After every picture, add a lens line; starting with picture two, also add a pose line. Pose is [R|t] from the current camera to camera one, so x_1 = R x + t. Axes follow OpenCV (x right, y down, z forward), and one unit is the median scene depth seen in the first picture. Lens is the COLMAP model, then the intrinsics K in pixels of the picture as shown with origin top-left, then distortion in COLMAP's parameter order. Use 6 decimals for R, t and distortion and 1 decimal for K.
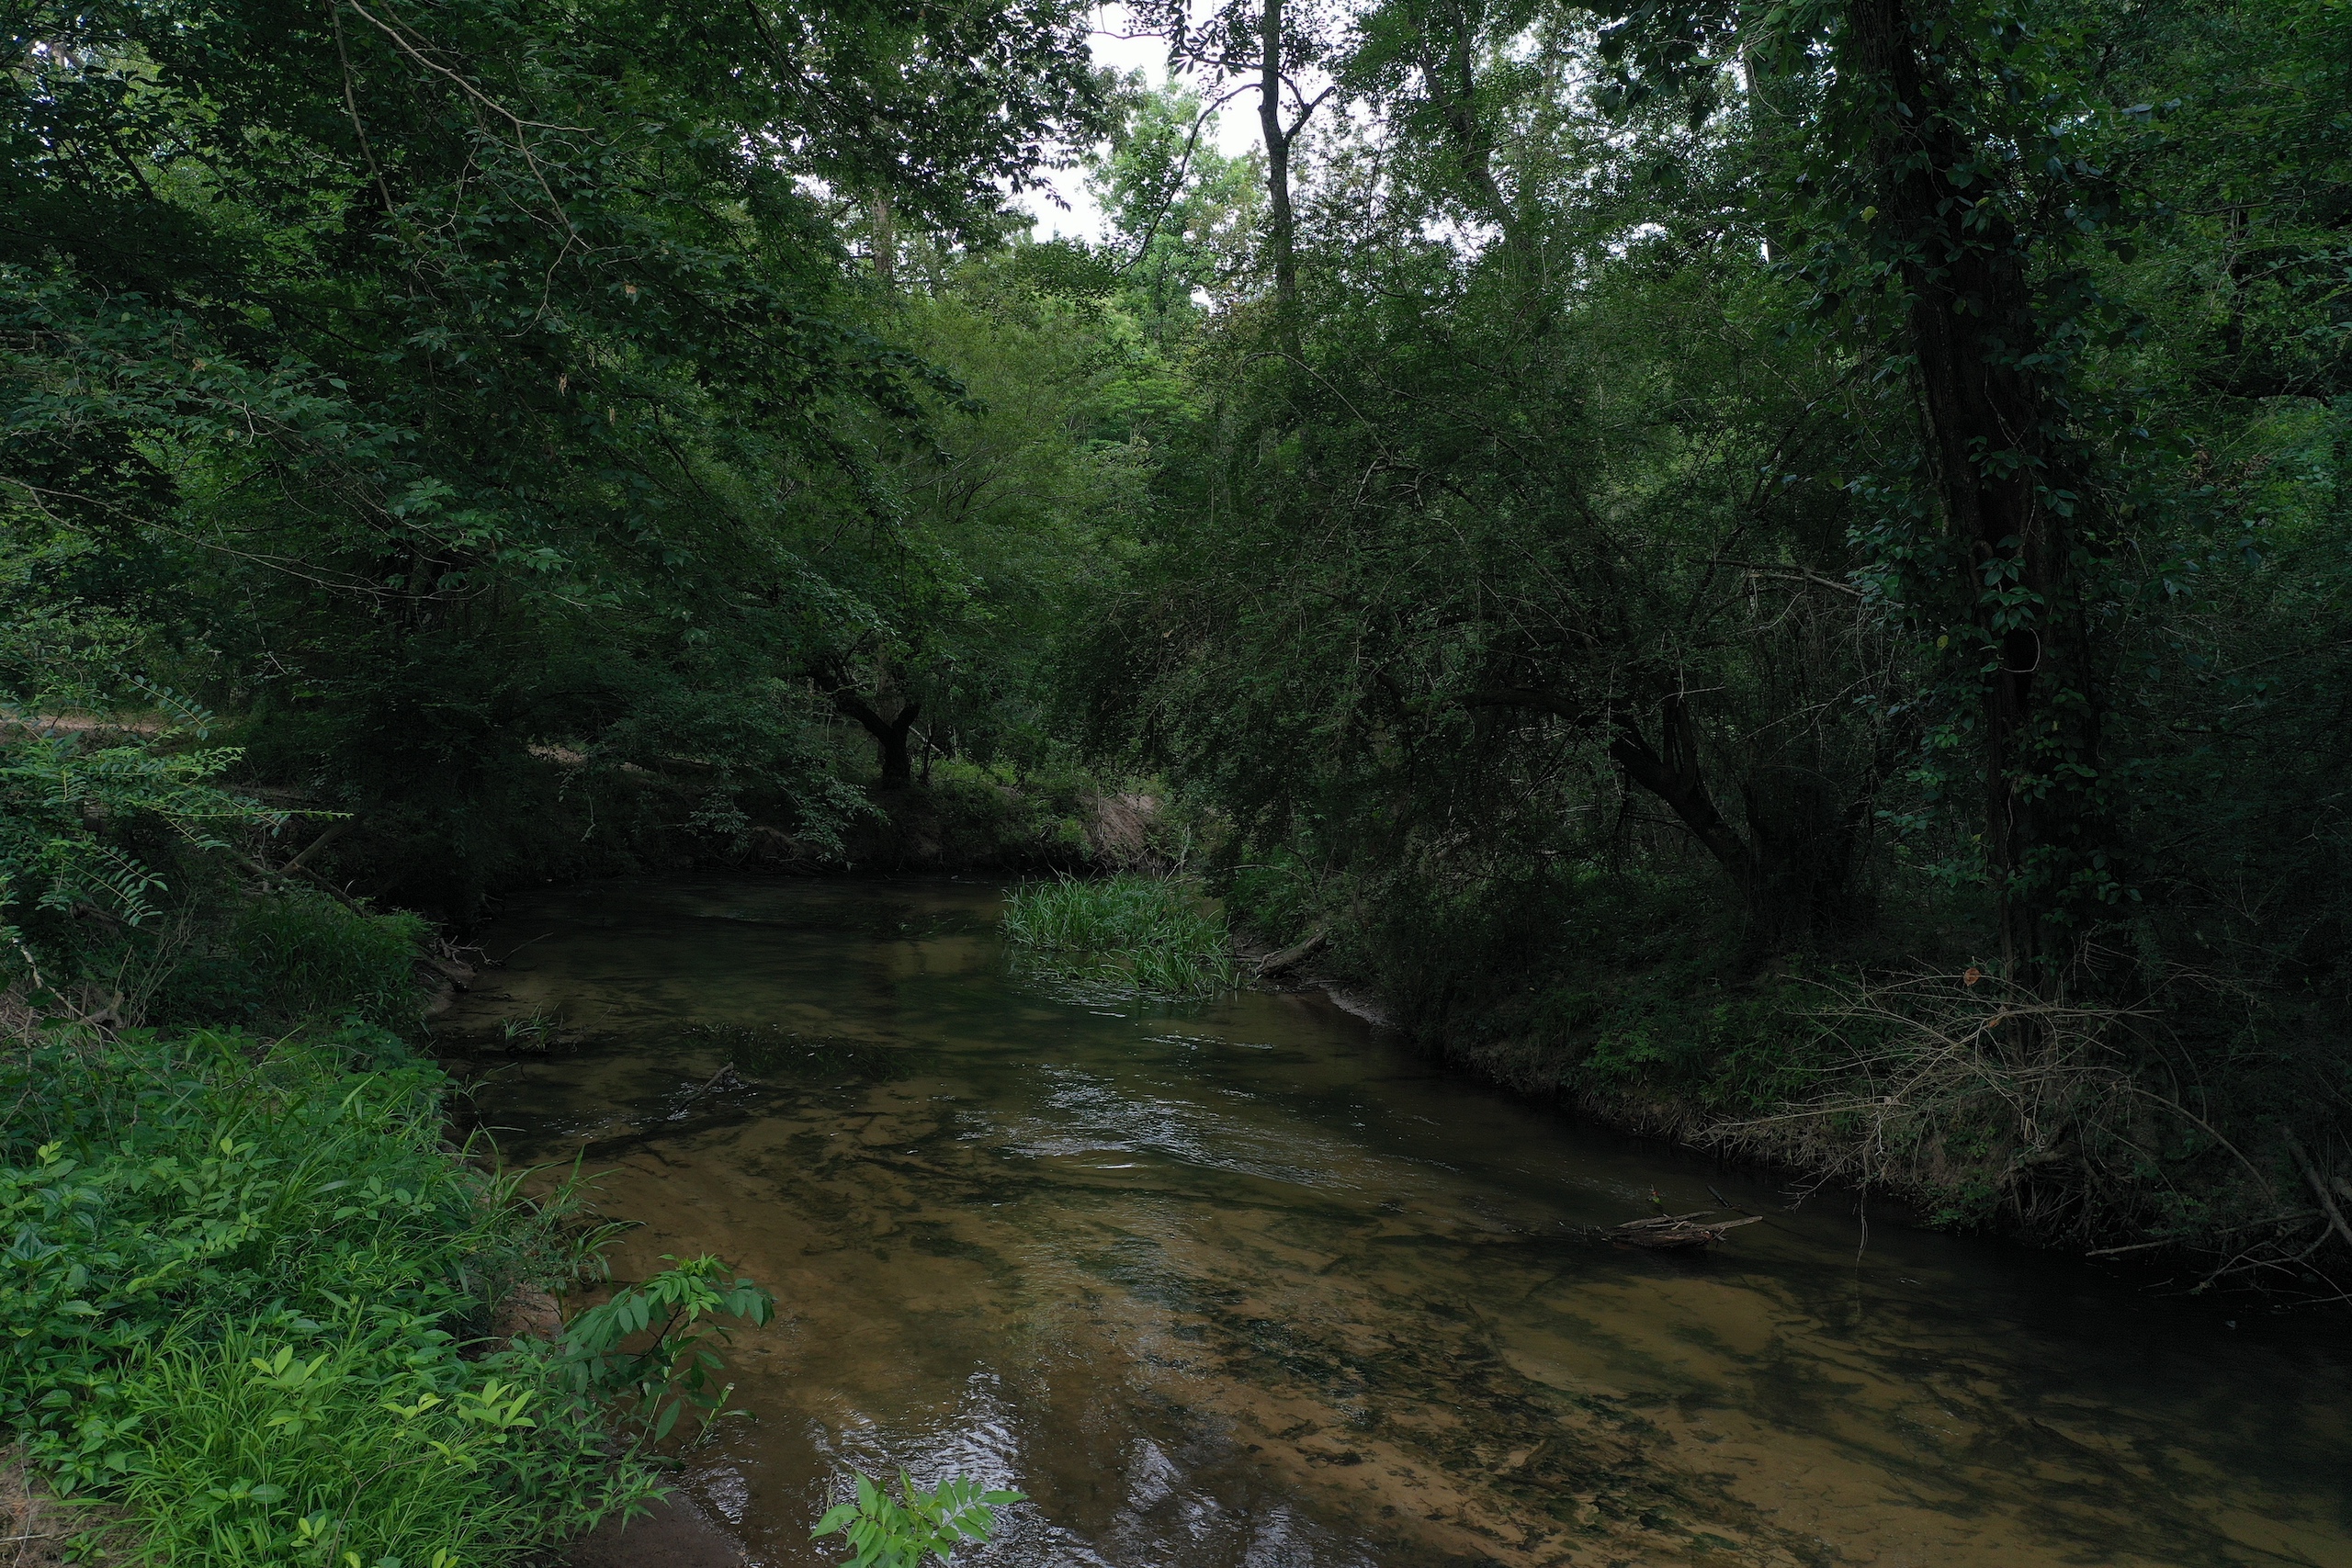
lens RADIAL K [[1845.5, 0, 1176.0], [0, 1845.5, 784.0], [0, 0, 1]] dist [0.013399, 0.002375]
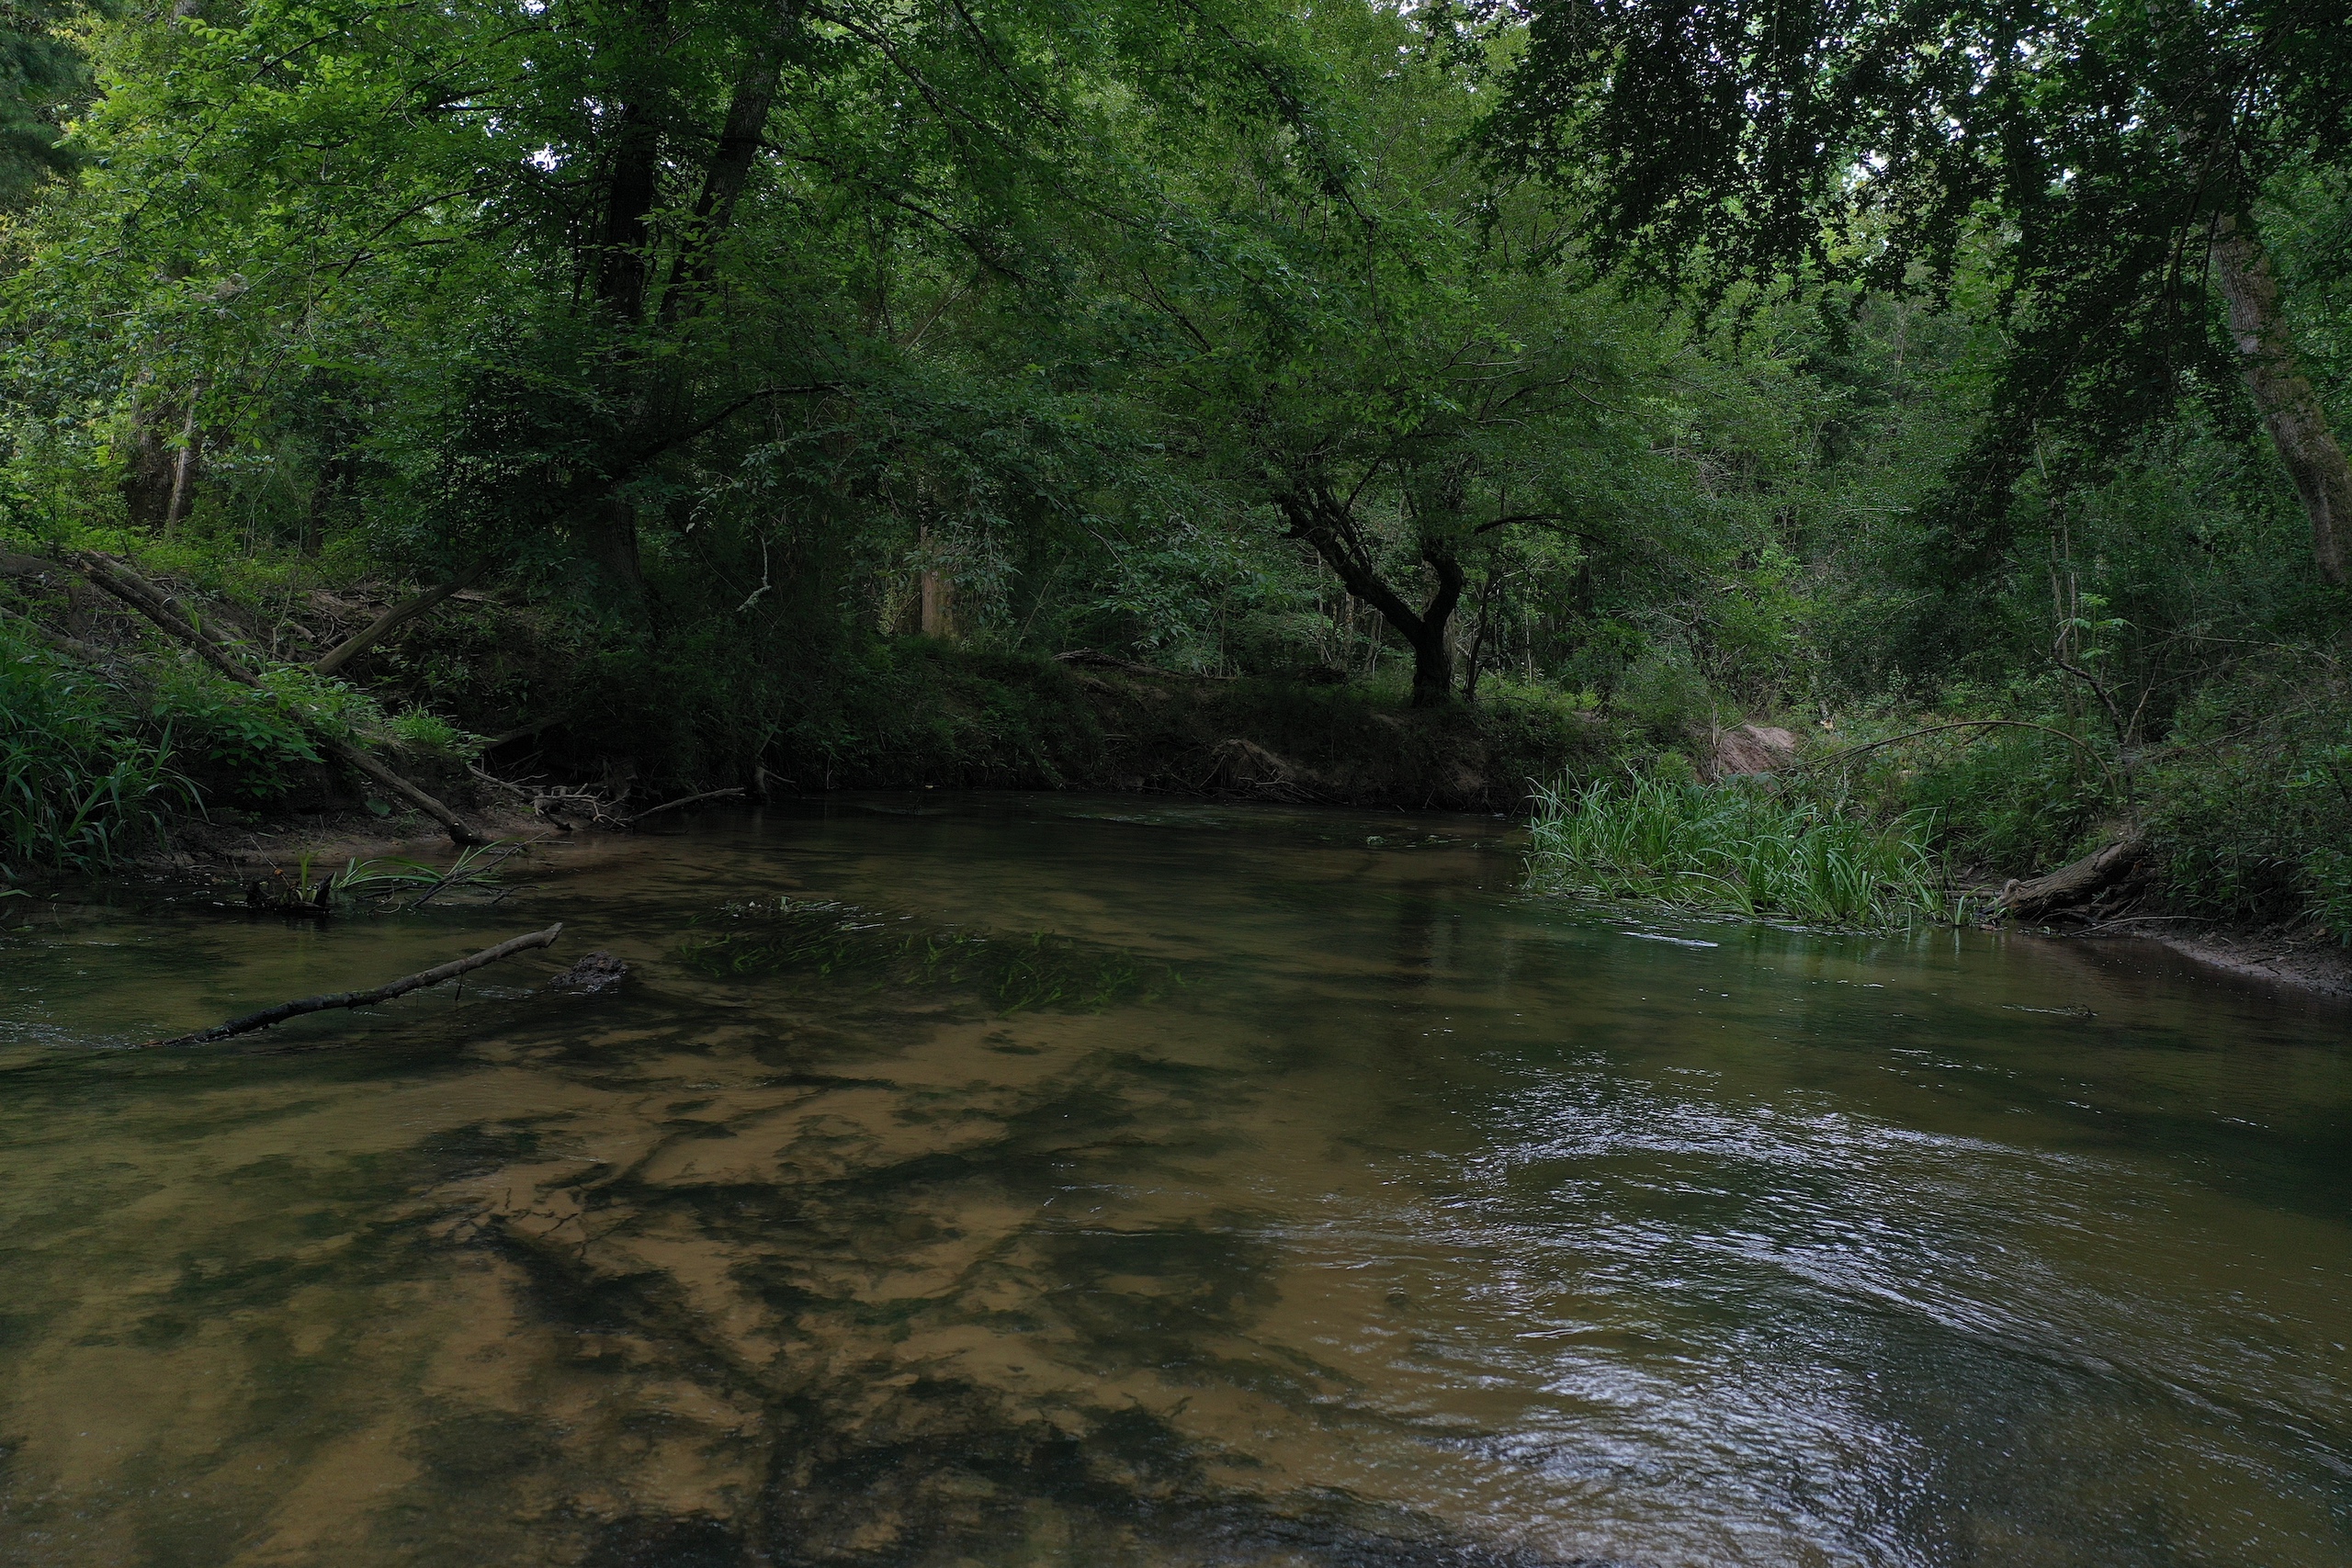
lens RADIAL K [[1859.6, 0, 1179.3], [0, 1859.6, 782.2], [0, 0, 1]] dist [0.011424, 0.004579]
pose [[0.944825, 0.009419, -0.327439, -0.000987], [-0.015439, 0.999756, -0.015792, 0.048716], [0.327210, 0.019976, 0.944740, 0.266517]]
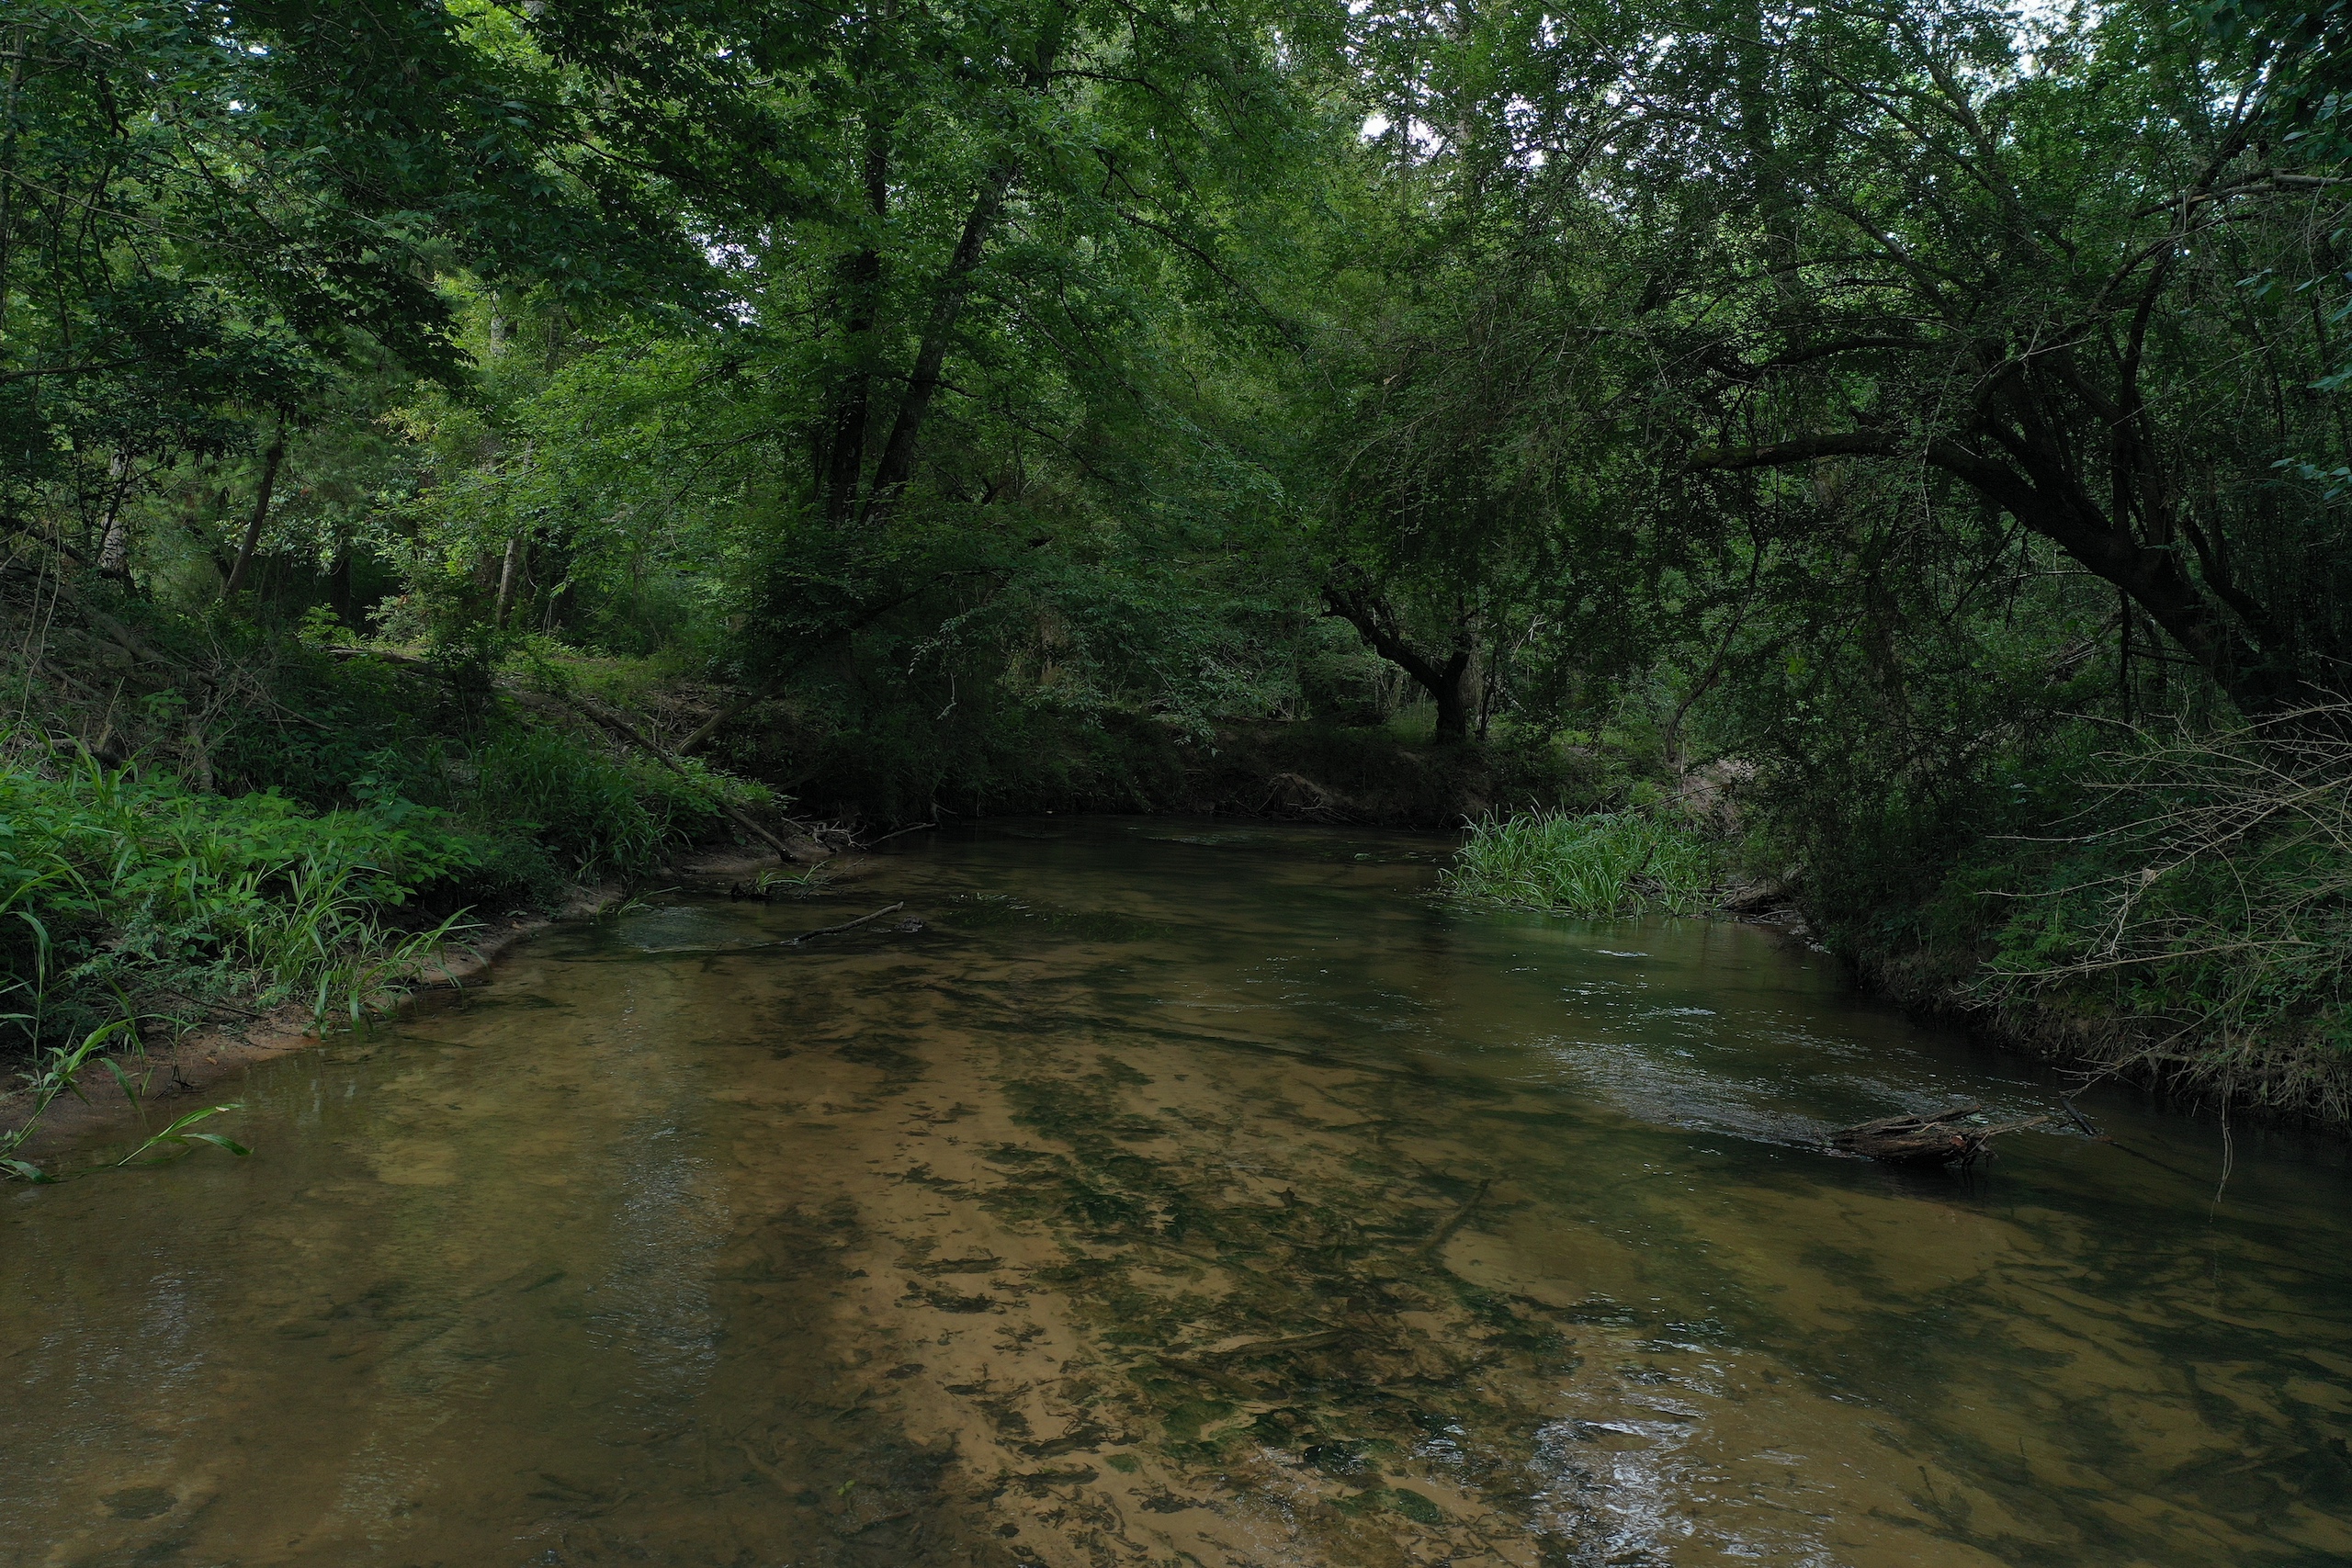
lens RADIAL K [[1859.6, 0, 1179.3], [0, 1859.6, 782.2], [0, 0, 1]] dist [0.011424, 0.004579]
pose [[0.923098, 0.010686, -0.384415, 0.085707], [-0.018162, 0.999710, -0.015824, 0.040672], [0.384135, 0.021589, 0.923025, 0.089043]]
